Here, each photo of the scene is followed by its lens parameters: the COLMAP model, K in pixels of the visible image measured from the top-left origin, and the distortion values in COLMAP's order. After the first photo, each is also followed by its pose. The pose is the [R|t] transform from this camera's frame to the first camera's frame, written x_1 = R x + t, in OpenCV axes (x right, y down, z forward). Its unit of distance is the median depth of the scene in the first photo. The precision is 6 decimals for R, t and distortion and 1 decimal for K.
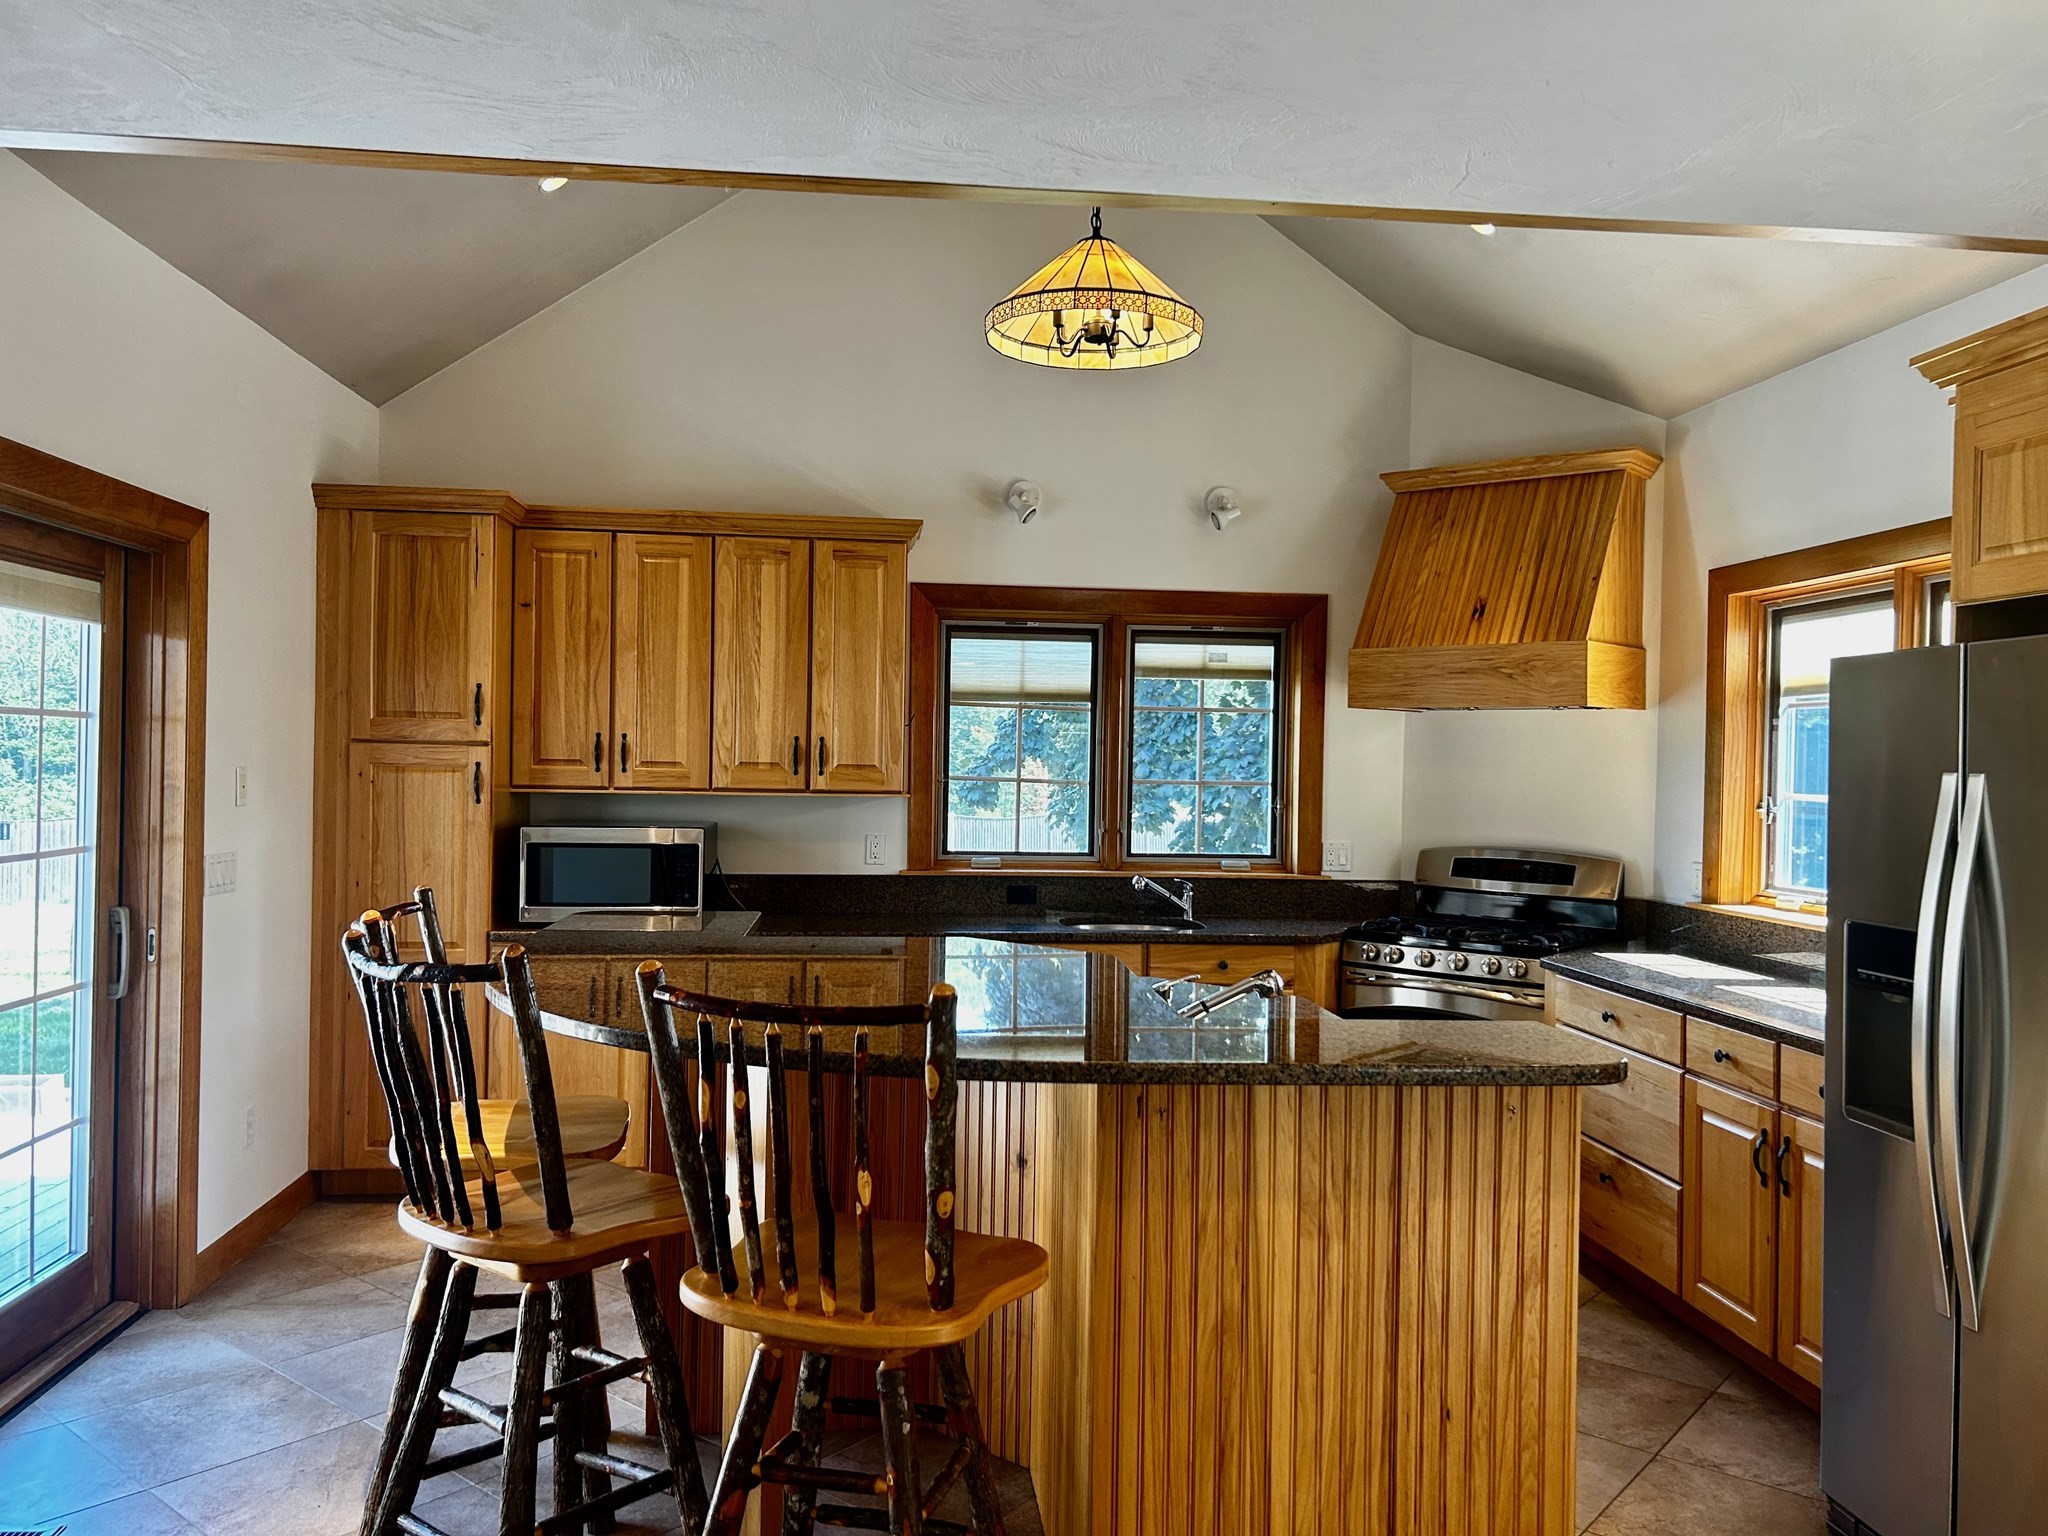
lens RADIAL K [[1559.6, 0, 1033.8], [0, 1559.6, 767.6], [0, 0, 1]] dist [0.147065, -0.320138]
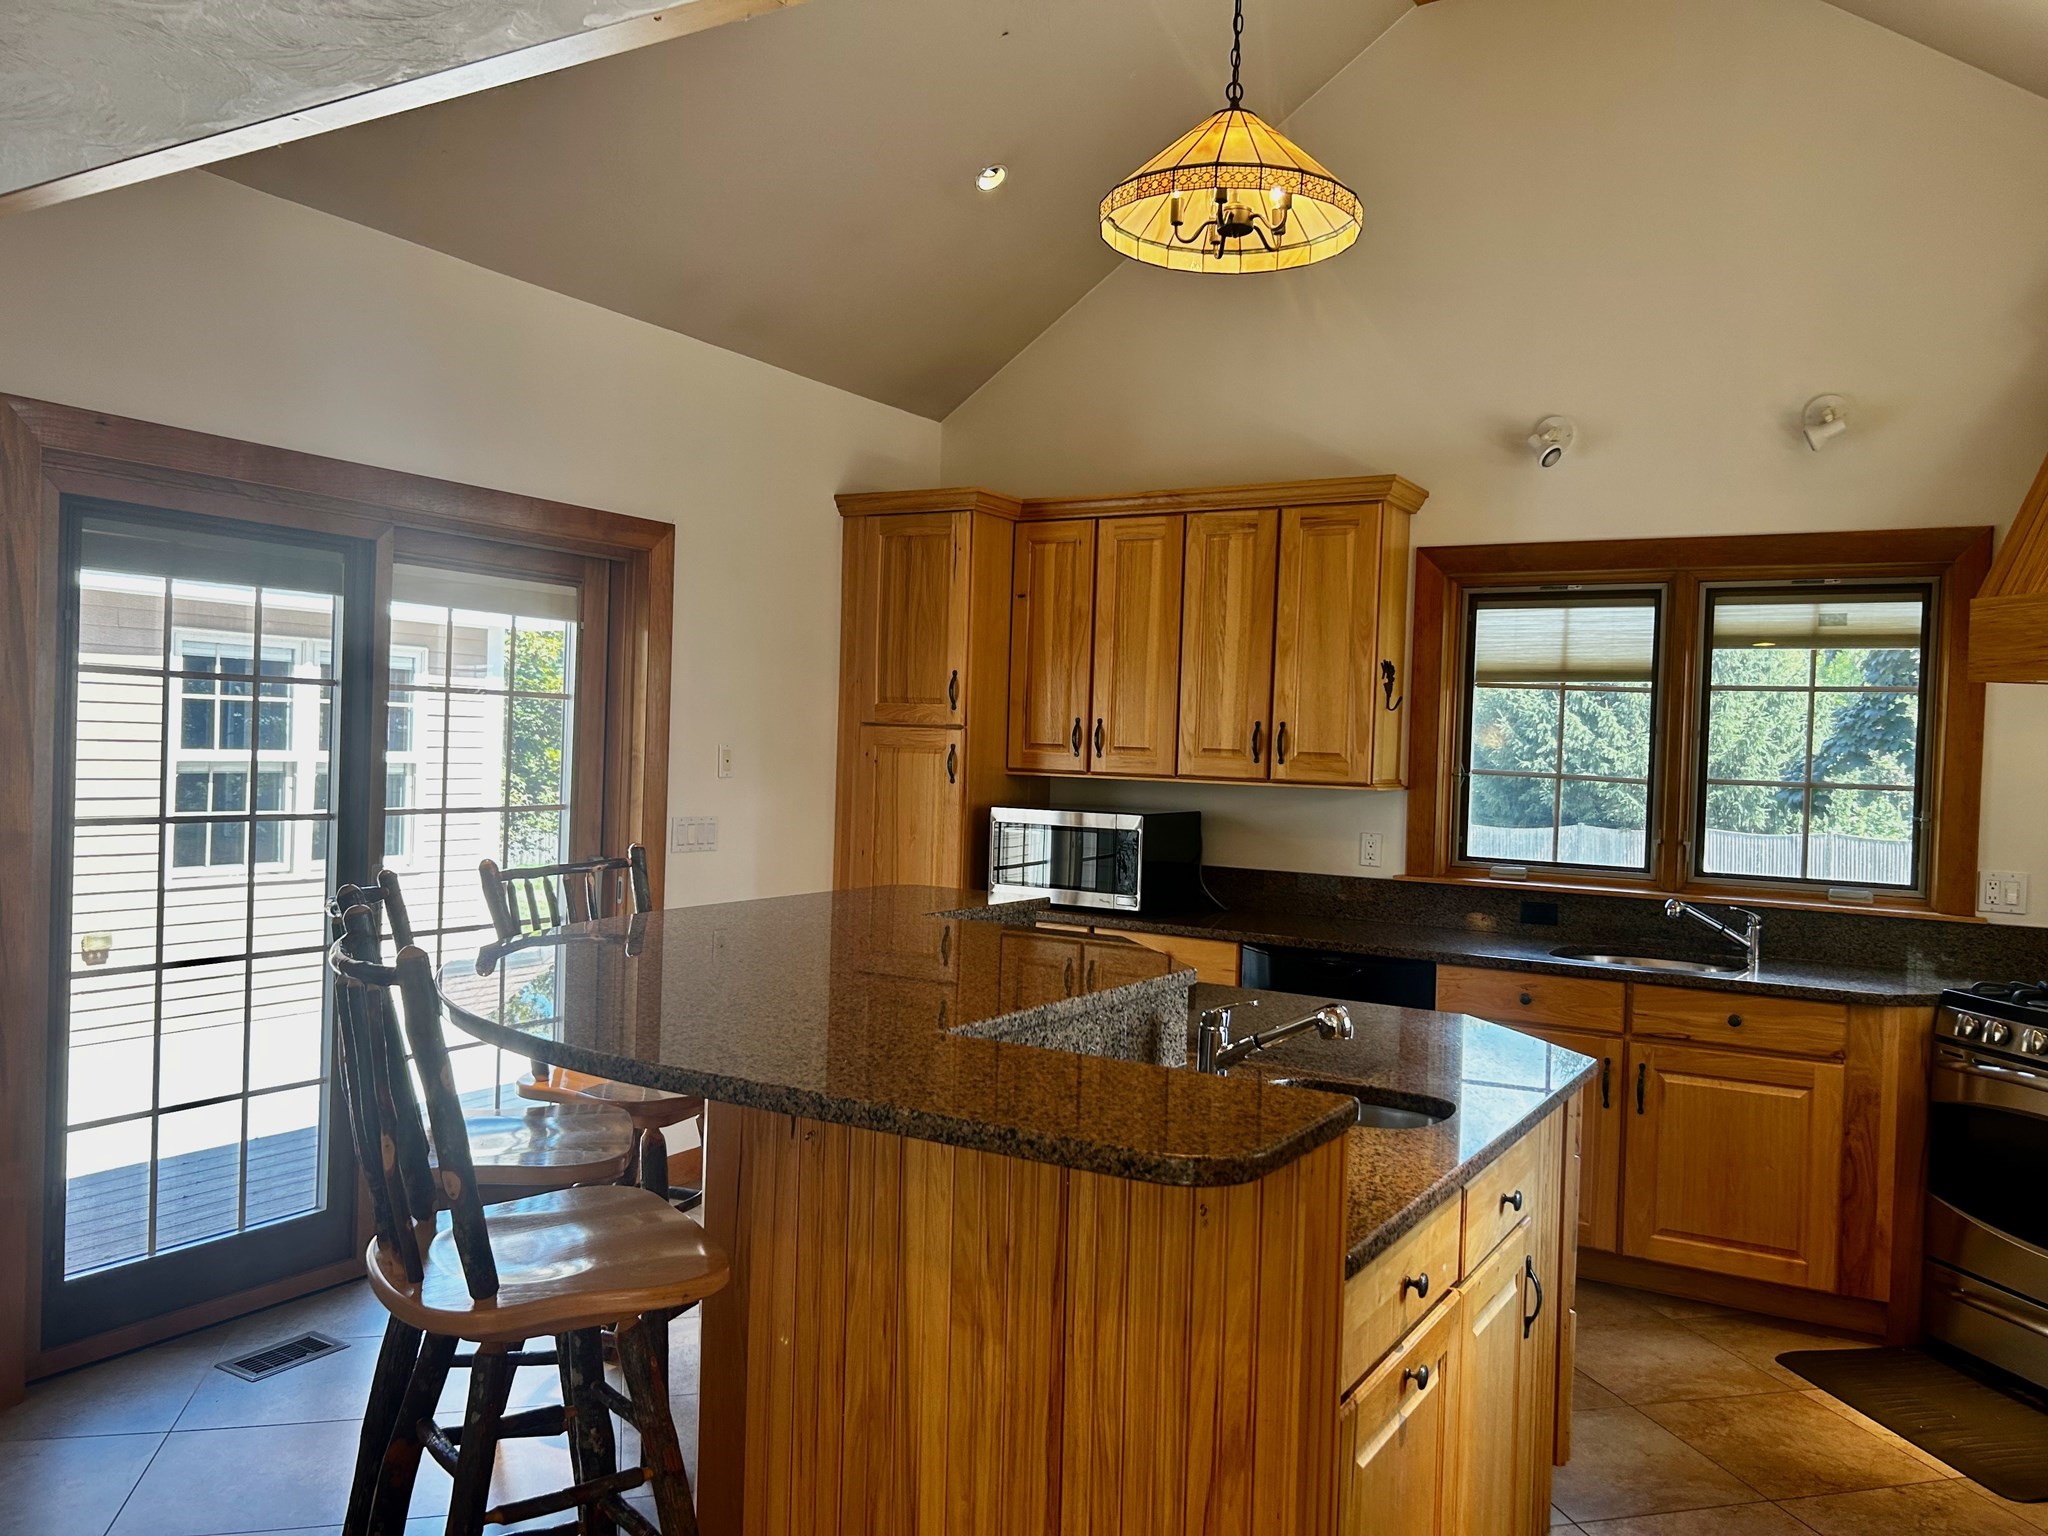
lens RADIAL K [[1559.6, 0, 1033.8], [0, 1559.6, 767.6], [0, 0, 1]] dist [0.147065, -0.320138]
pose [[0.798965, 0.017474, -0.601124, 0.302059], [-0.020290, 0.999792, 0.002095, 0.008210], [0.601035, 0.010523, 0.799153, 0.176074]]
